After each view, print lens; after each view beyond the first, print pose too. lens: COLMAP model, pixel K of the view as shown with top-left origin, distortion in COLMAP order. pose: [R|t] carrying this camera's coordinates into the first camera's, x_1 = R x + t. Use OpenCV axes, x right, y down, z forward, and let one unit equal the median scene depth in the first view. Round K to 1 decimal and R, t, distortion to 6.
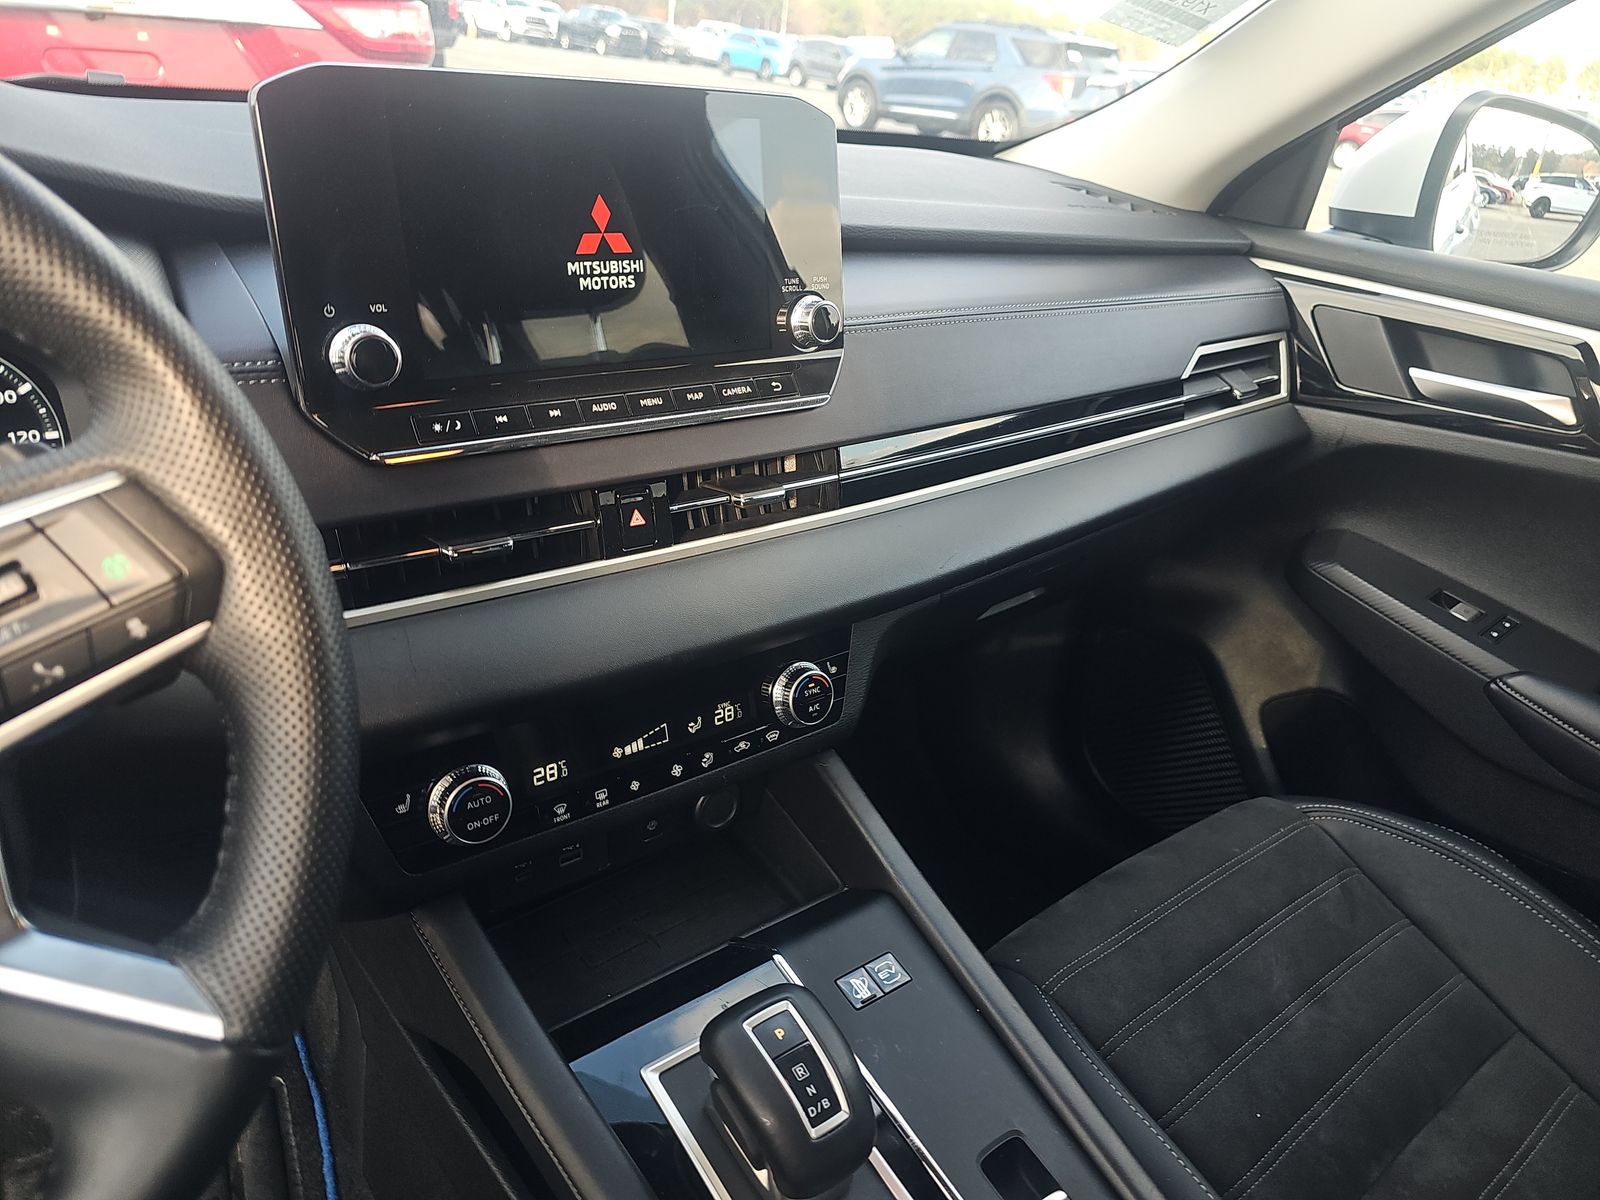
lens RADIAL K [[1073.9, 0, 762.0], [0, 1073.9, 580.4], [0, 0, 1]] dist [0.037357, -0.019102]
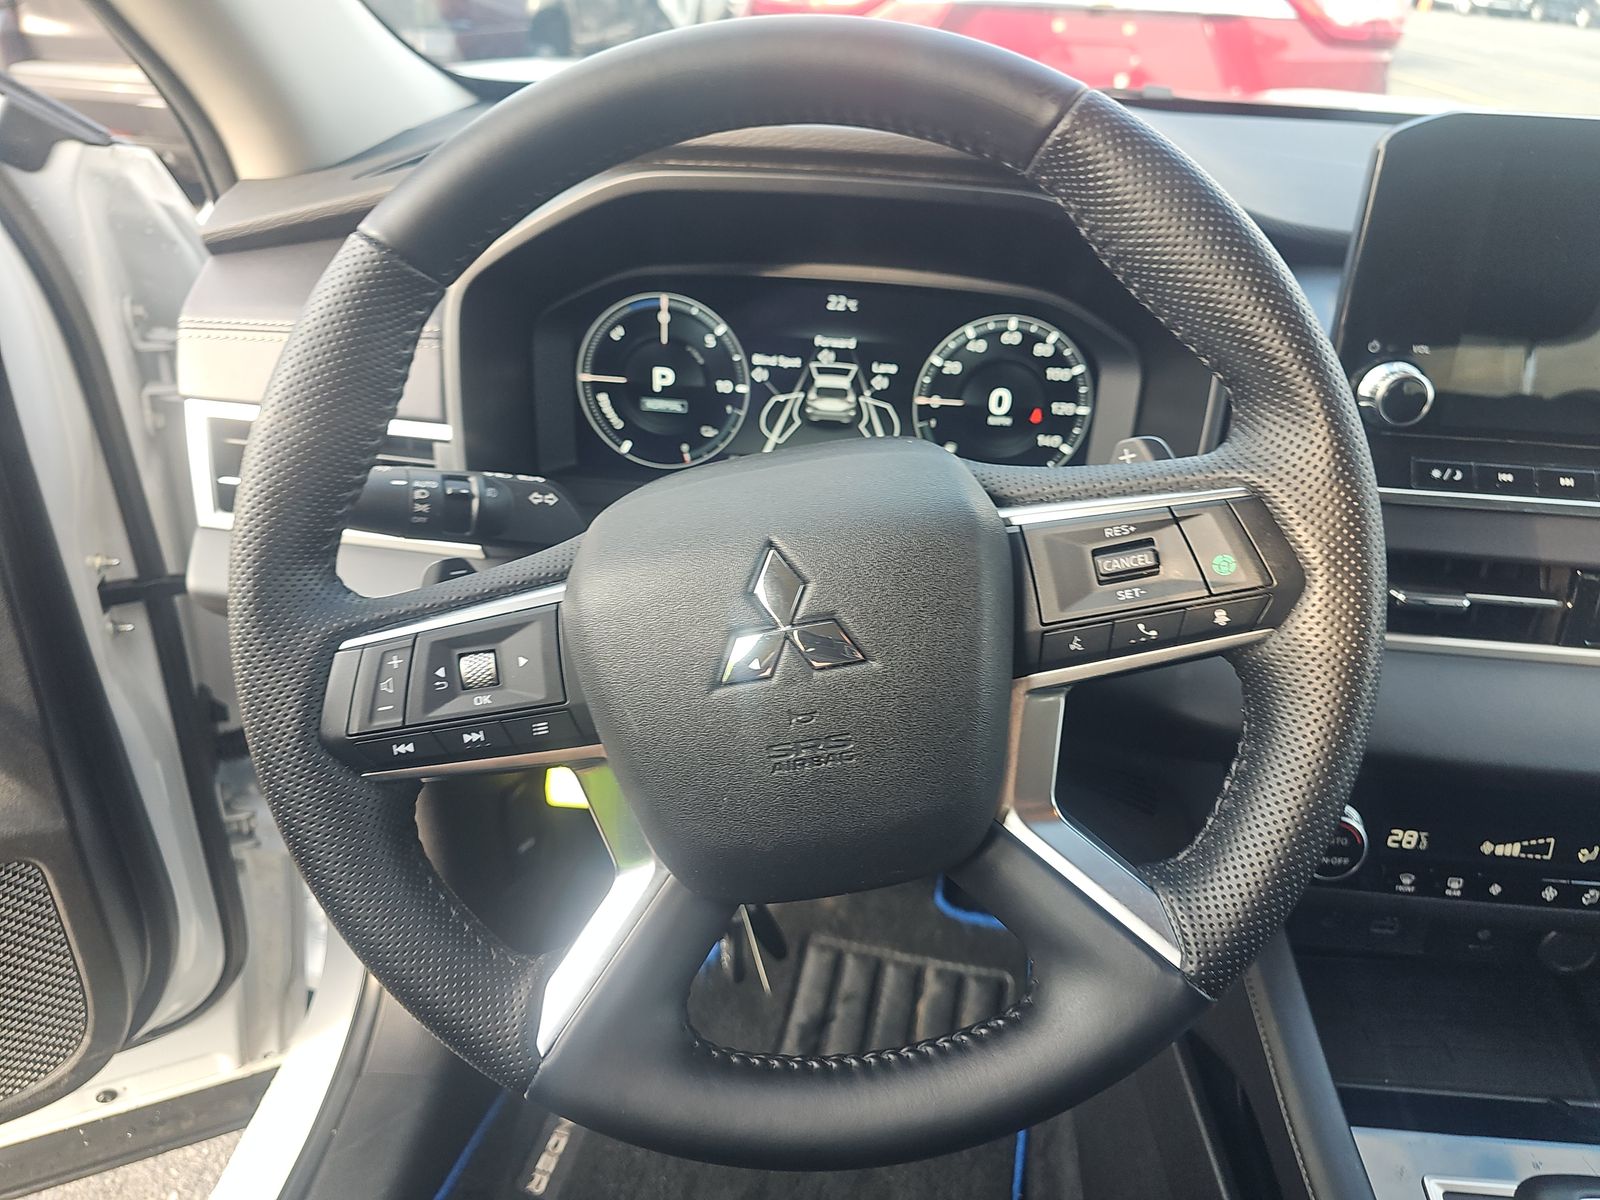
lens RADIAL K [[1073.9, 0, 762.0], [0, 1073.9, 580.4], [0, 0, 1]] dist [0.037357, -0.019102]
pose [[0.775564, 0.288790, -0.561339, -0.166761], [-0.271958, 0.955324, 0.115737, 0.003020], [0.569684, 0.062899, 0.819453, -0.134130]]
